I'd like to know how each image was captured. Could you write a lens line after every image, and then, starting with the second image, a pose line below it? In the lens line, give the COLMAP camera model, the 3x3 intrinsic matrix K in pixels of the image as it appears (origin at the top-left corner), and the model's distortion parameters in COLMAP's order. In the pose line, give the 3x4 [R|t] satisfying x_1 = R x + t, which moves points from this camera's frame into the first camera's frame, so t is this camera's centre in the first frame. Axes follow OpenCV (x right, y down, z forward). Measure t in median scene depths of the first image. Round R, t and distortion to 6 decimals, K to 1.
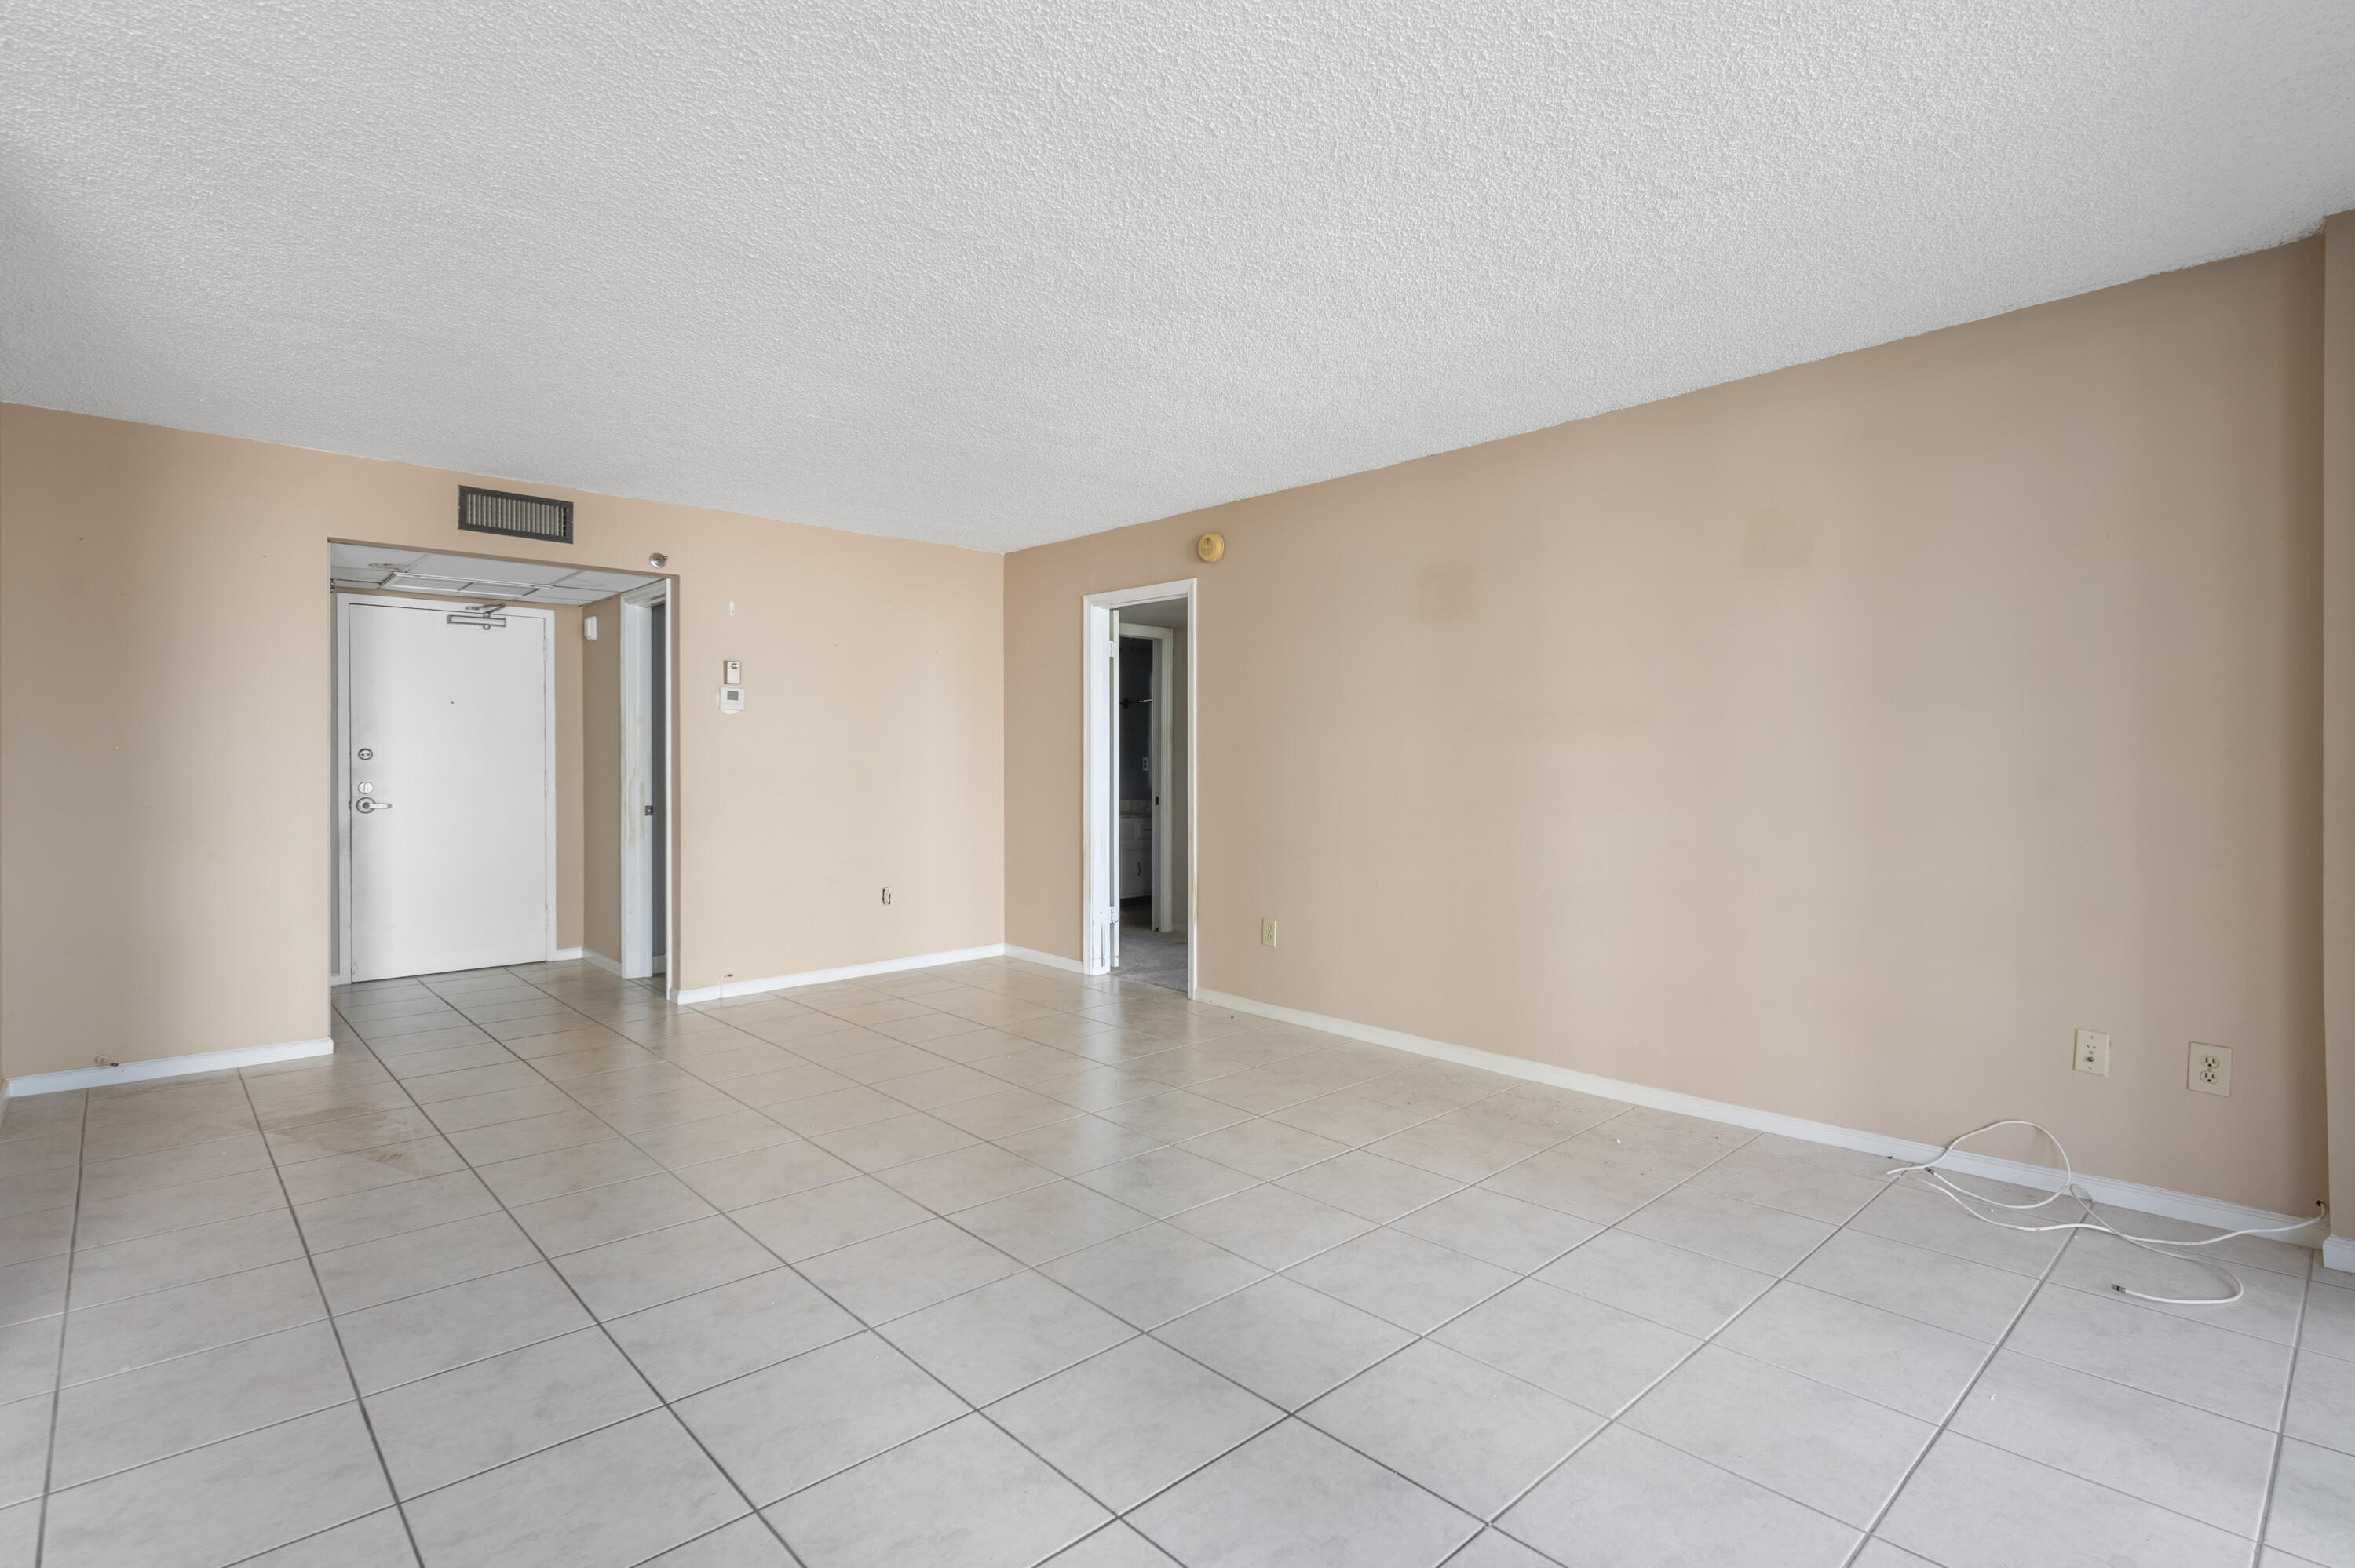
lens RADIAL K [[1123.7, 0, 1190.5], [0, 1123.7, 764.8], [0, 0, 1]] dist [0.019250, -0.006858]
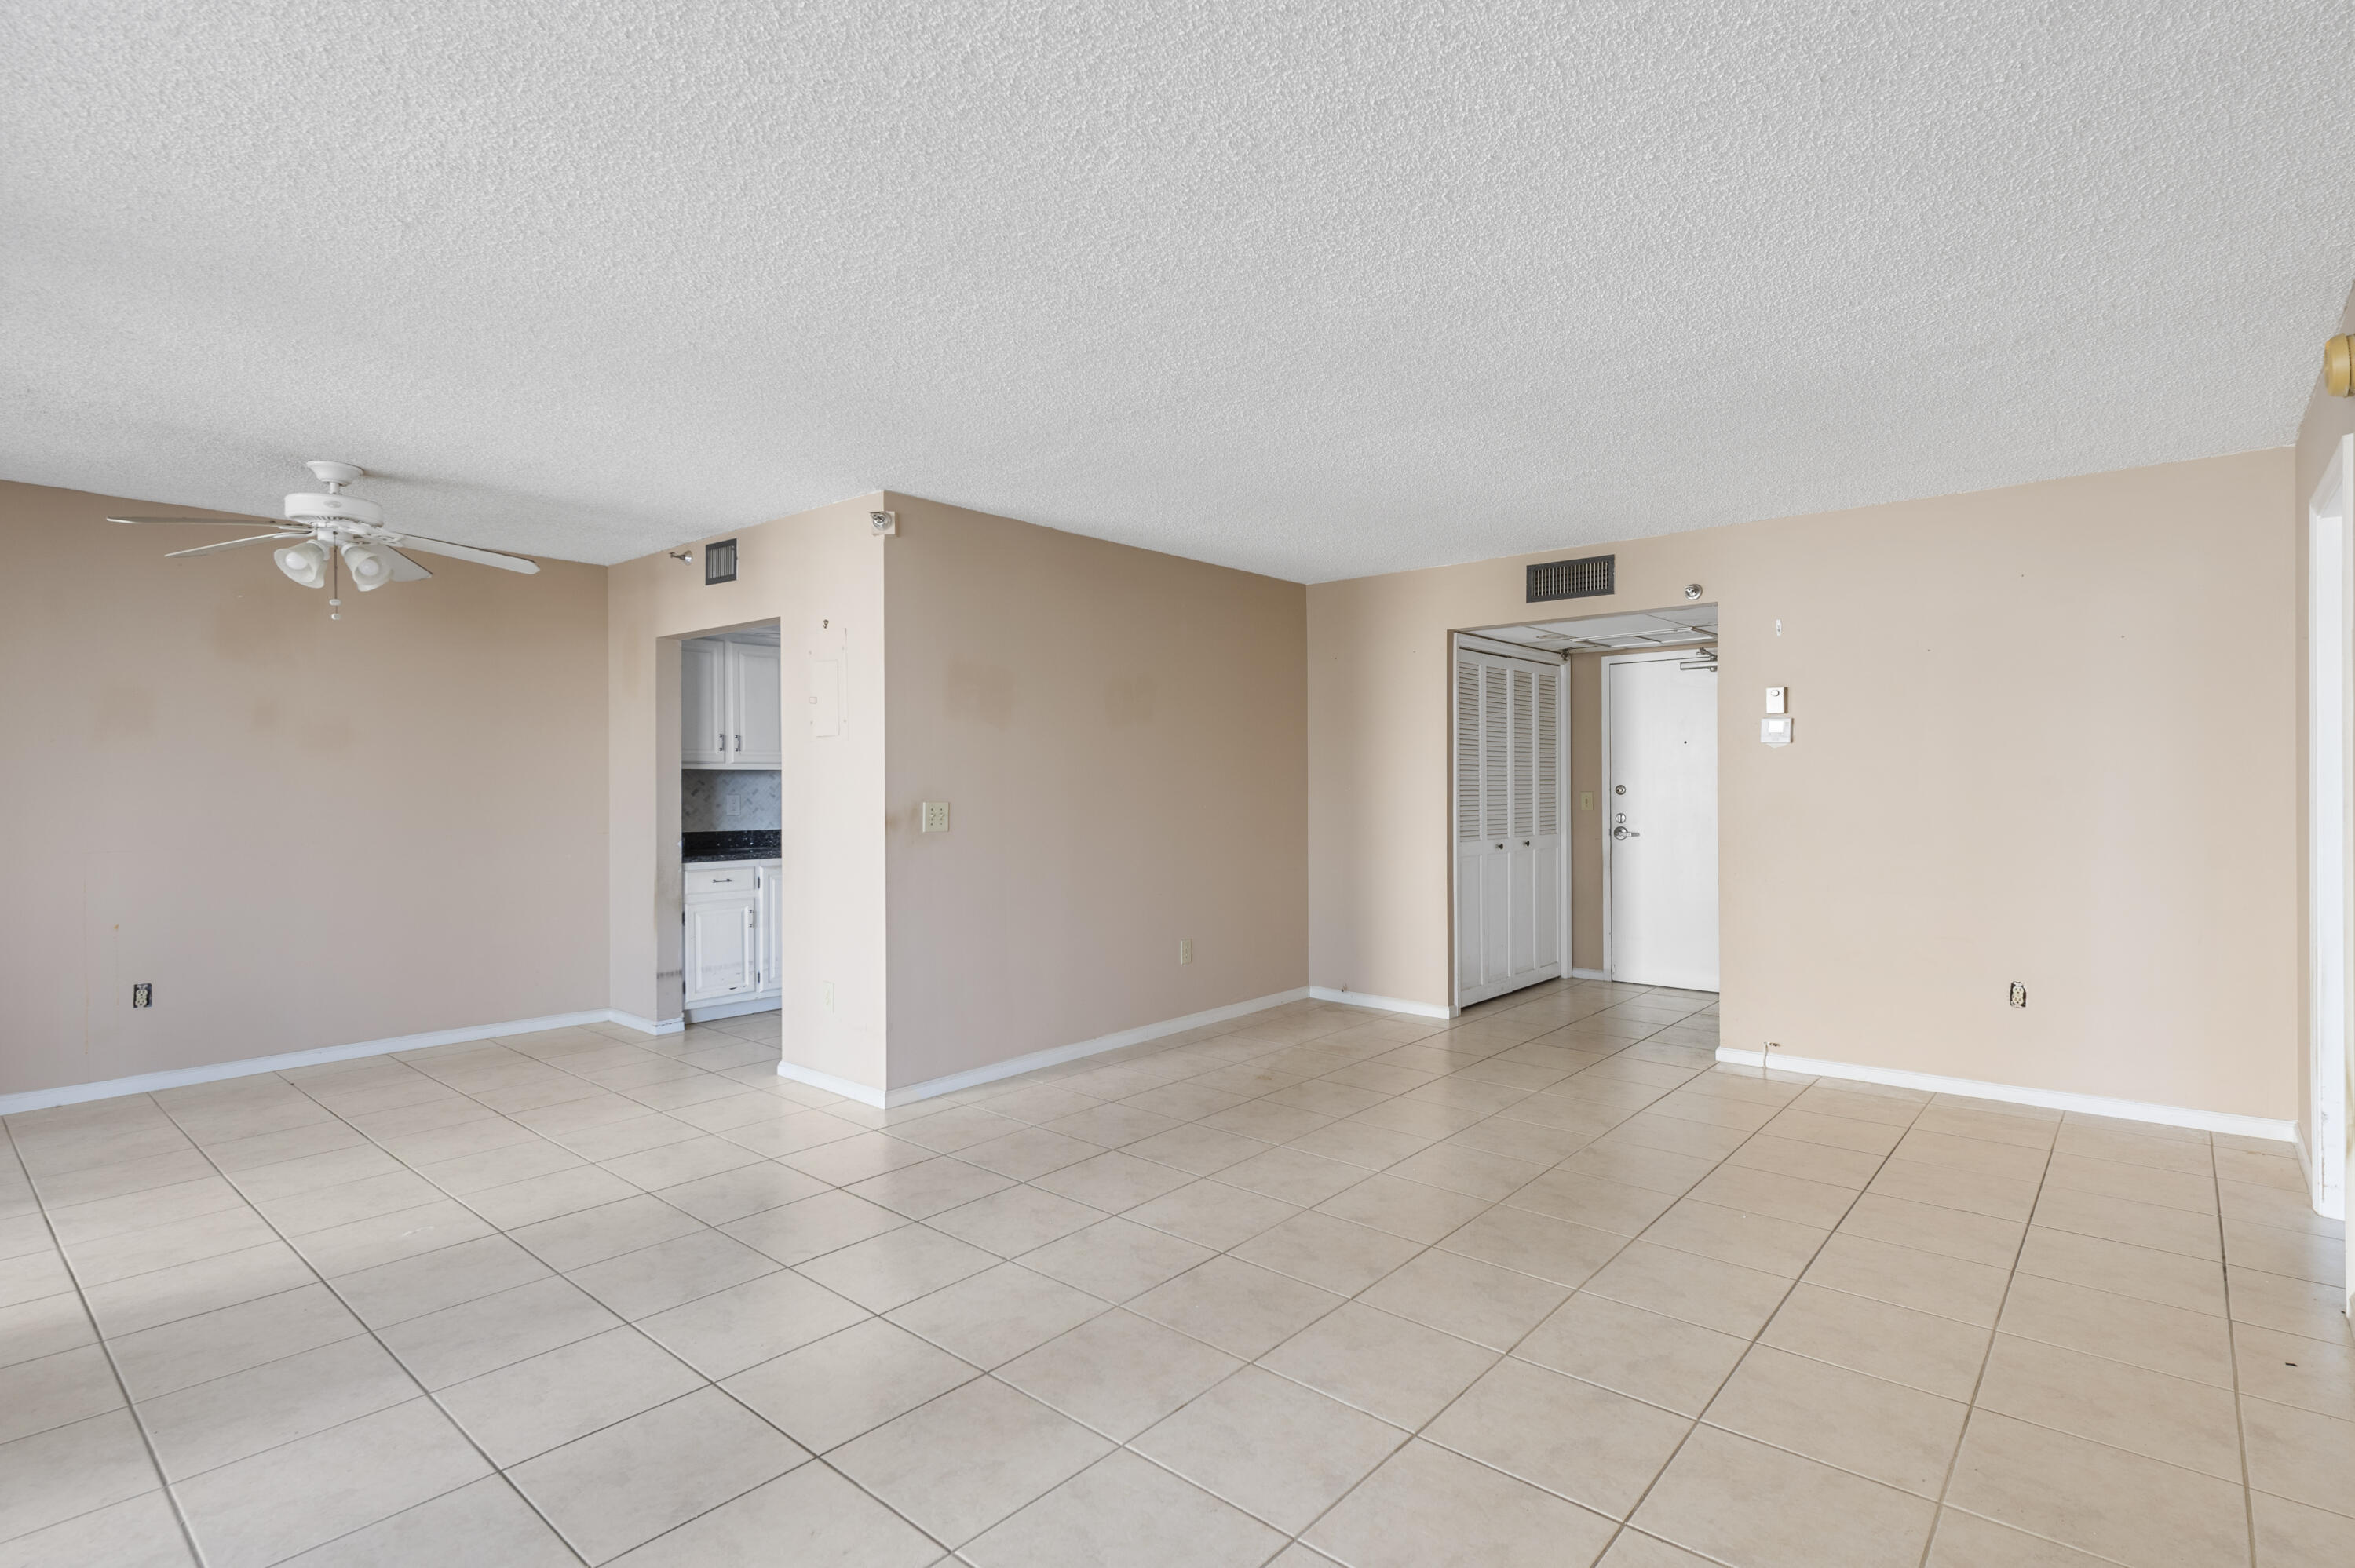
lens RADIAL K [[1129.1, 0, 1177.5], [0, 1129.1, 784.0], [0, 0, 1]] dist [0.023868, -0.009853]
pose [[0.102501, -0.000242, -0.994733, 0.466847], [0.000224, 1.000000, -0.000220, -0.018041], [0.994733, -0.000201, 0.102501, 0.488592]]
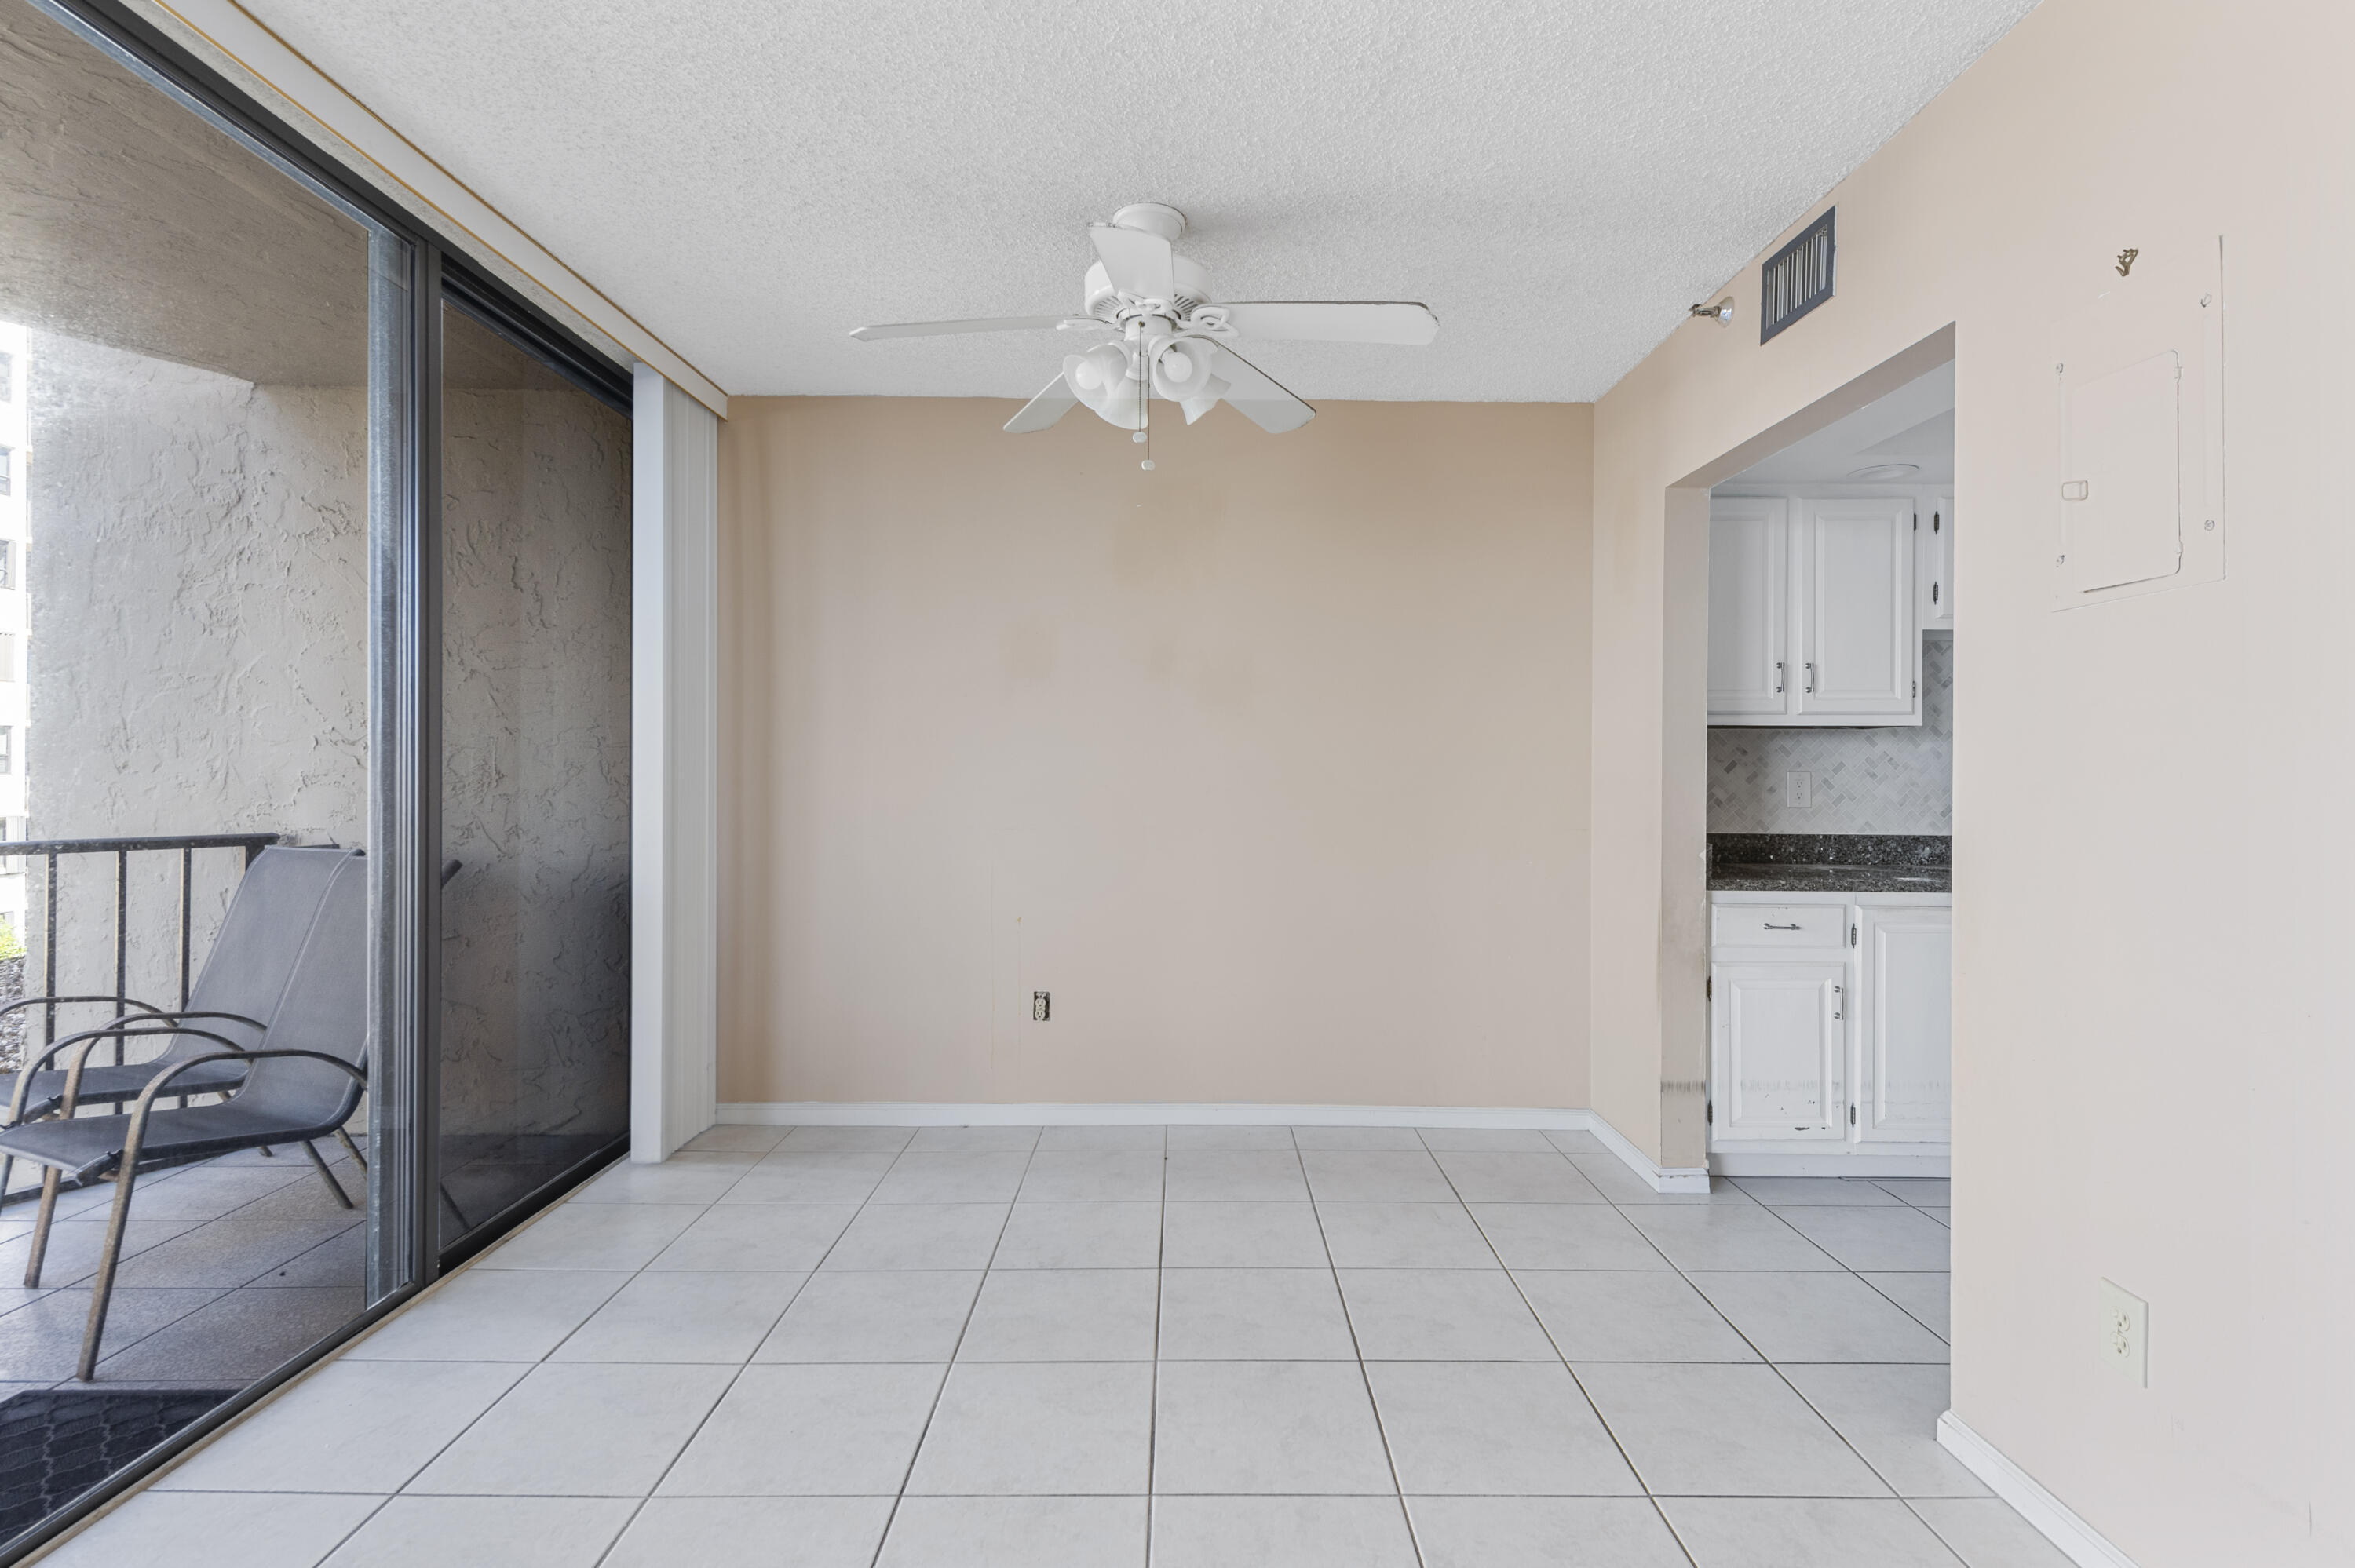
lens RADIAL K [[1129.1, 0, 1177.5], [0, 1129.1, 784.0], [0, 0, 1]] dist [0.023868, -0.009853]
pose [[-0.679891, -0.001502, -0.733312, -0.045190], [-0.007657, 0.999958, 0.005052, 0.000992], [0.733273, 0.009050, -0.679874, 0.325968]]
